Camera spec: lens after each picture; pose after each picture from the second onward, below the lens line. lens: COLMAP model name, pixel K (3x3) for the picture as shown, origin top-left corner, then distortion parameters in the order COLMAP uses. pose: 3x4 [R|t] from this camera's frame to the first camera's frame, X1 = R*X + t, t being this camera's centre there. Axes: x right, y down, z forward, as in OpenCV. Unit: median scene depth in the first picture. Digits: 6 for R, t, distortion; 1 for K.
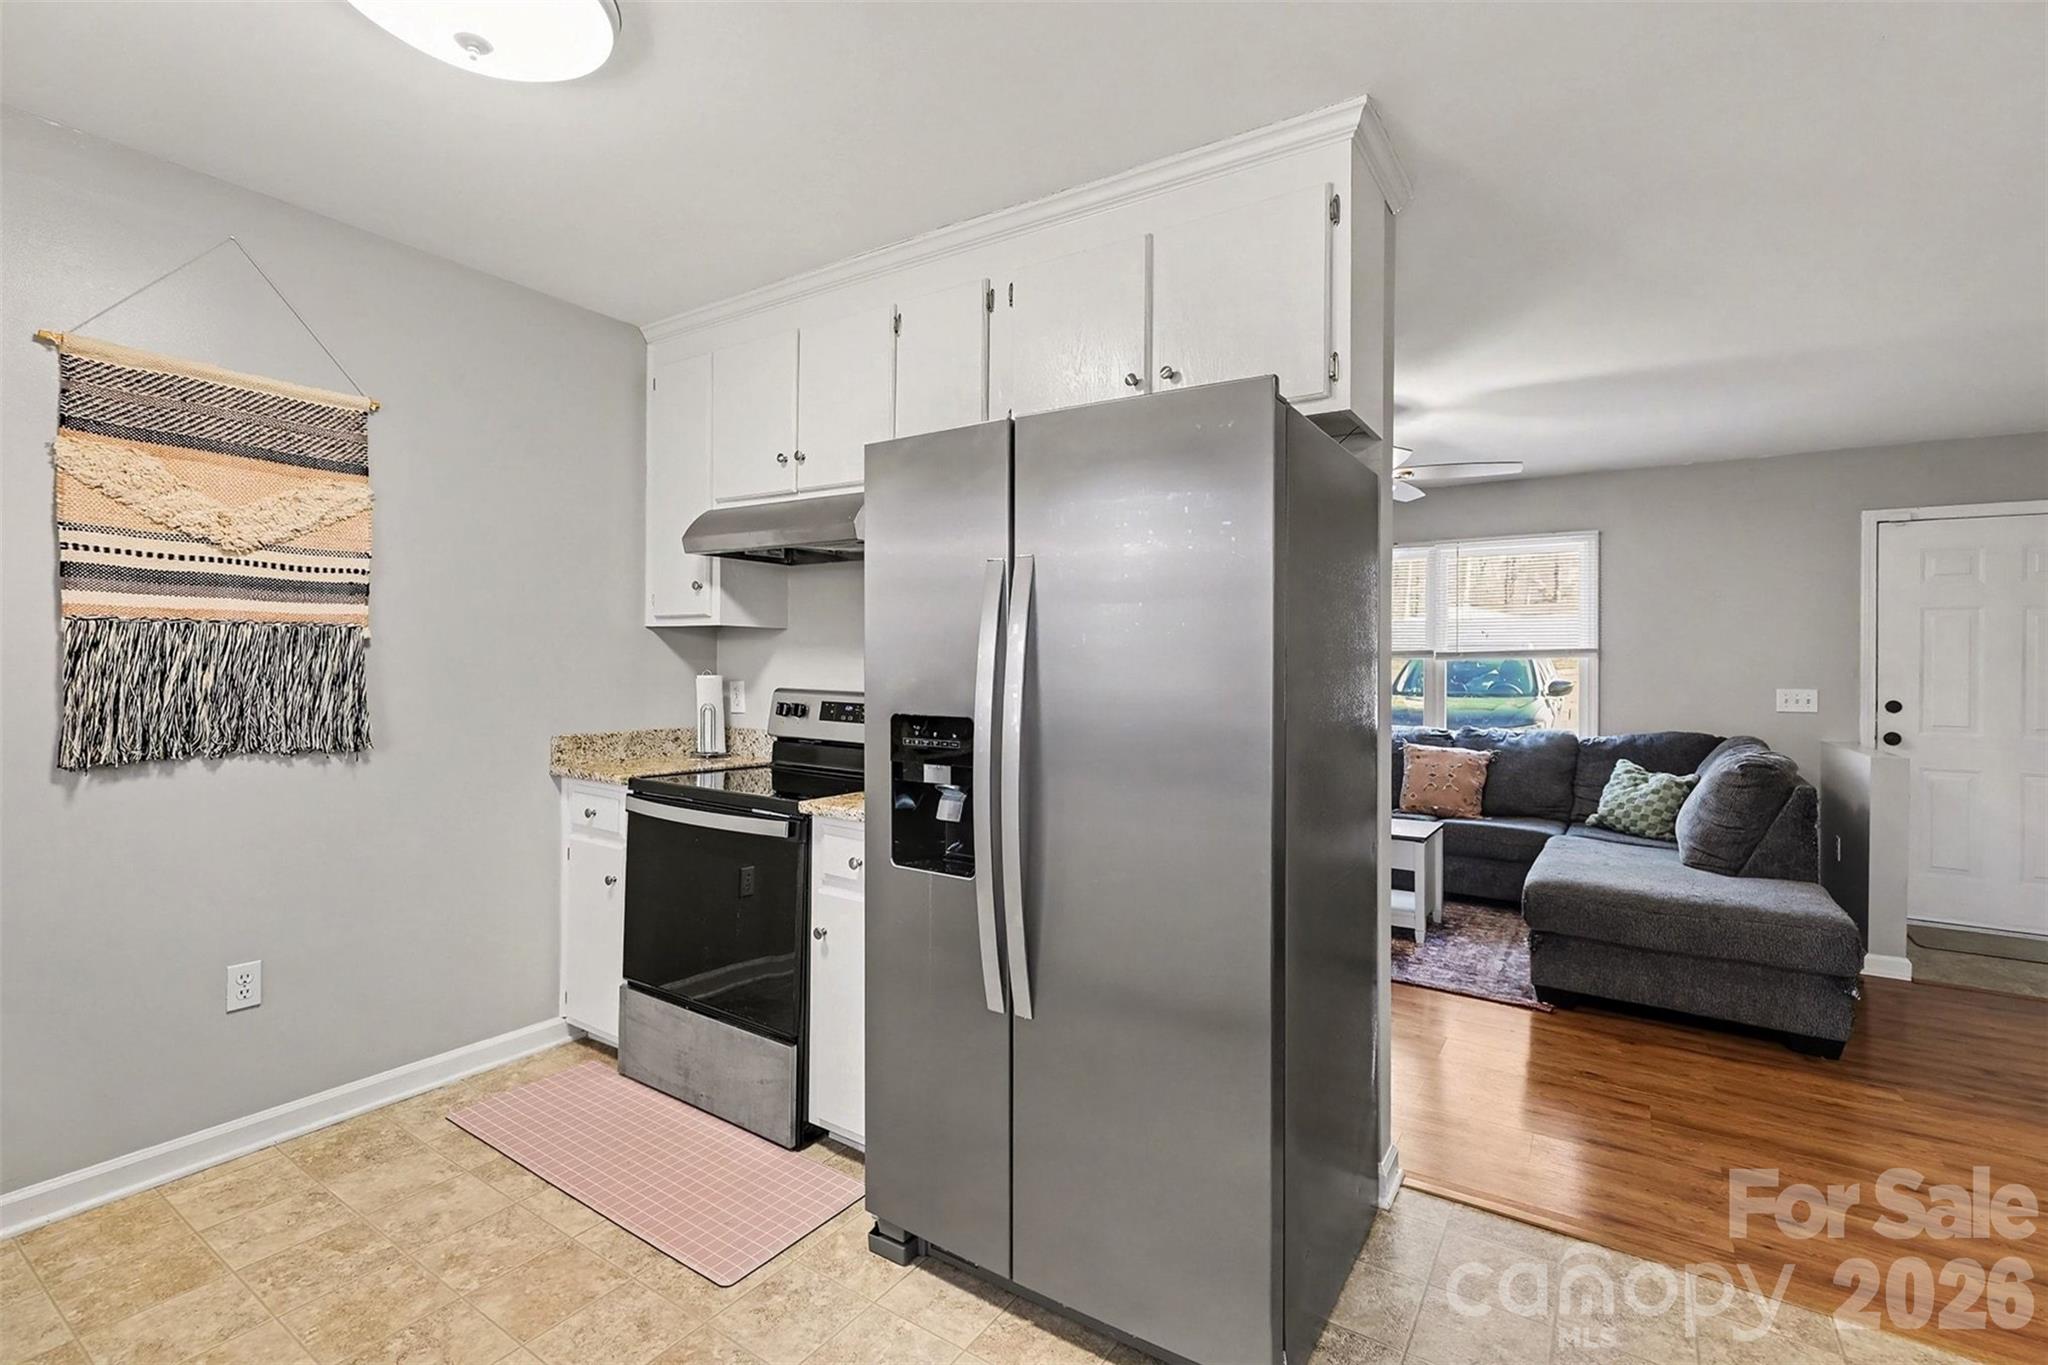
lens RADIAL K [[923.4, 0, 1014.7], [0, 923.4, 653.3], [0, 0, 1]] dist [-0.001768, 0.001013]
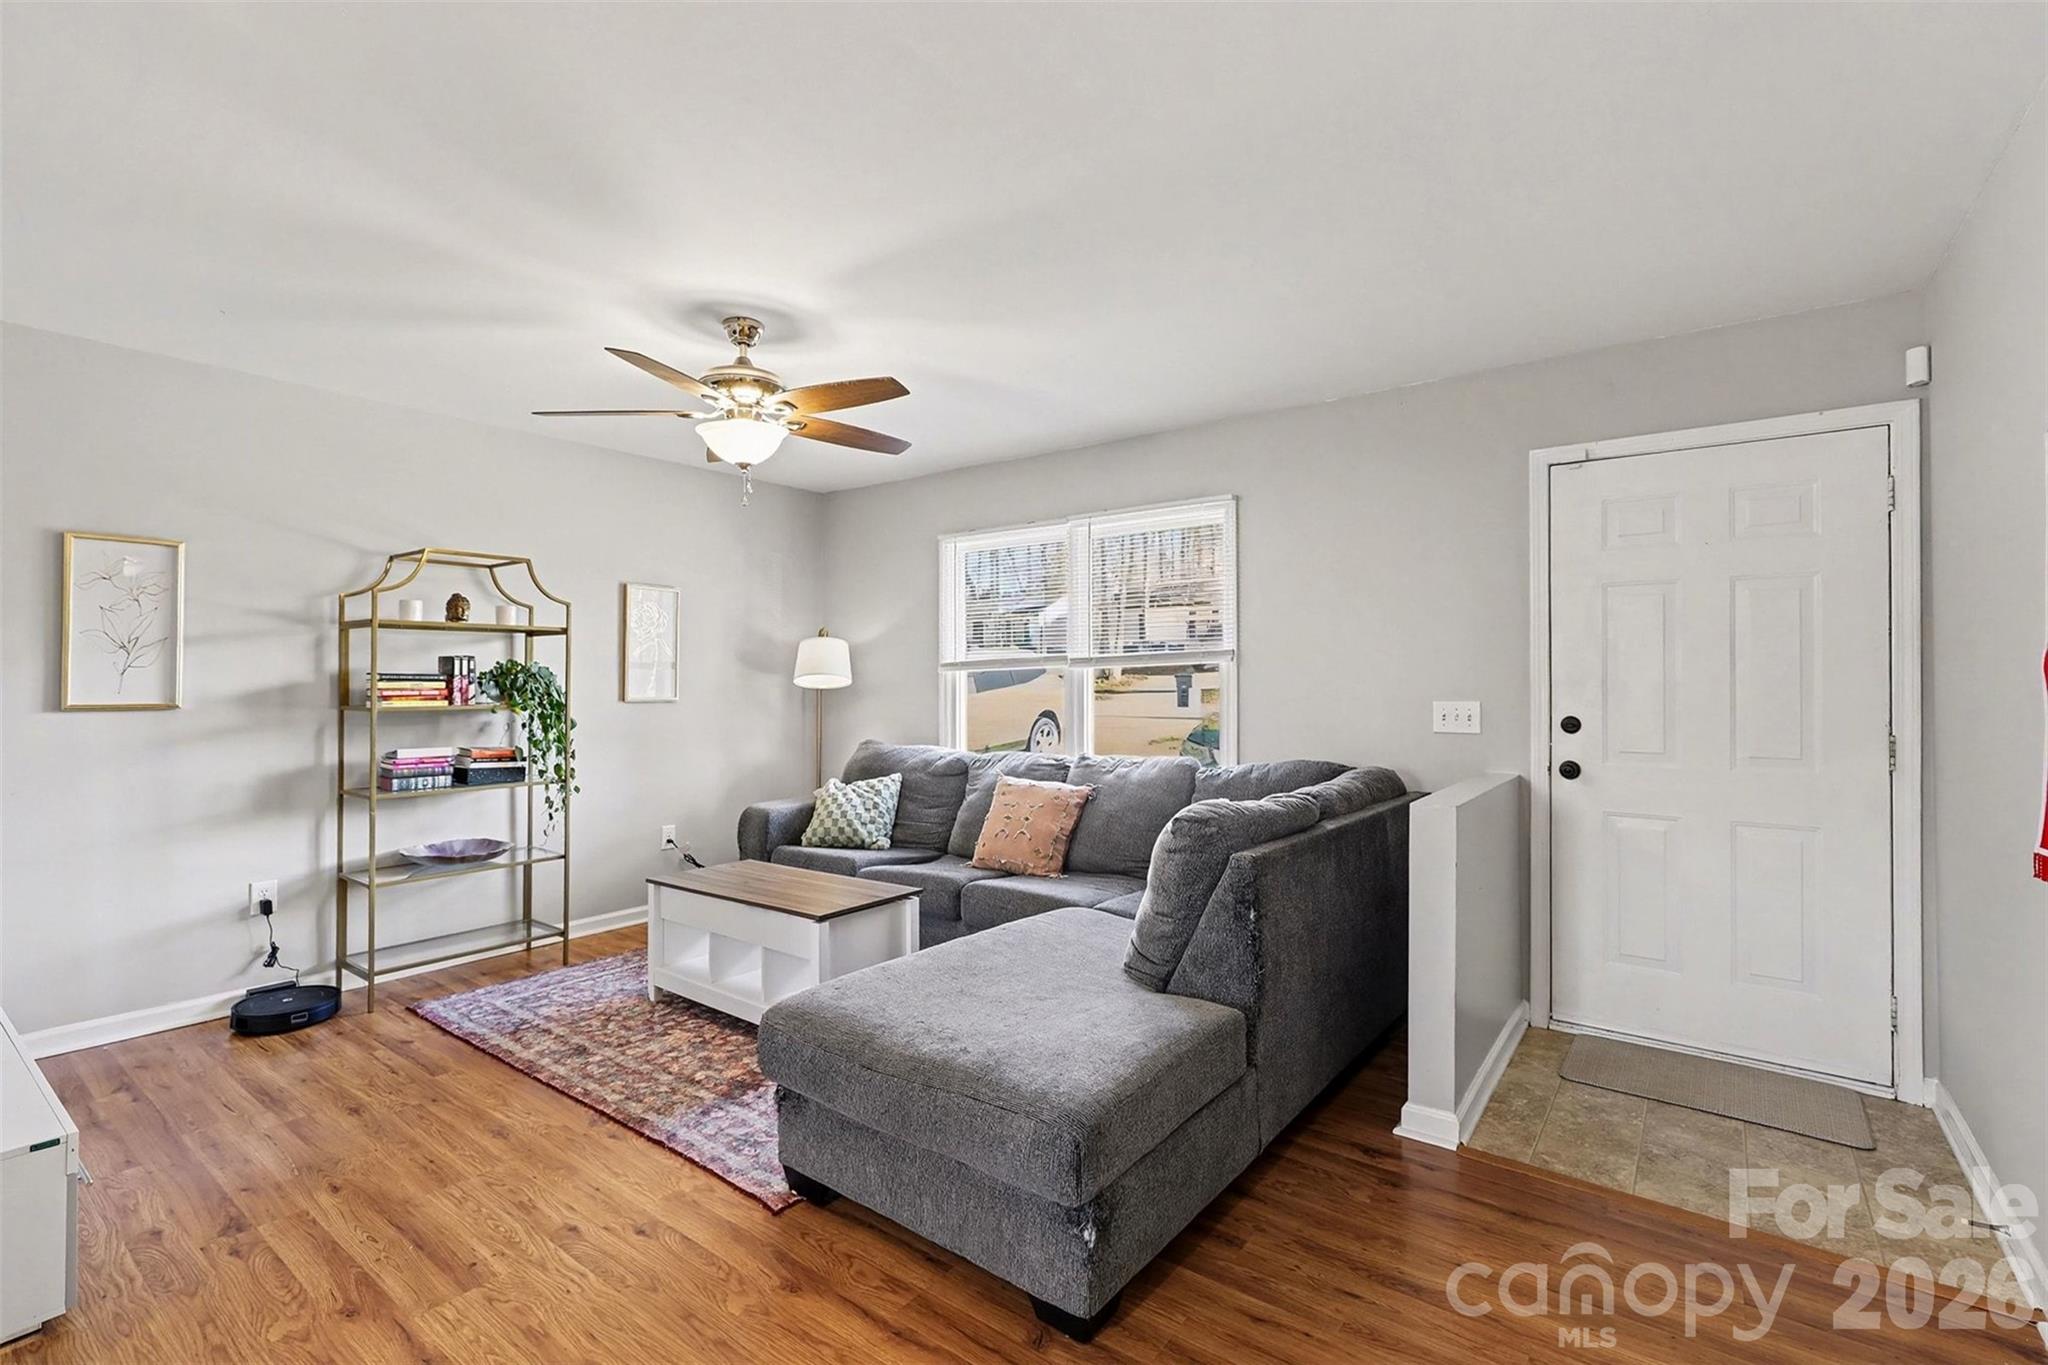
lens RADIAL K [[923.4, 0, 1011.3], [0, 923.4, 664.7], [0, 0, 1]] dist [-0.001768, 0.001013]
pose [[0.997784, -0.013082, -0.065239, 0.764796], [0.012772, 0.999905, -0.005165, 0.013693], [0.065301, 0.004320, 0.997856, 0.357193]]
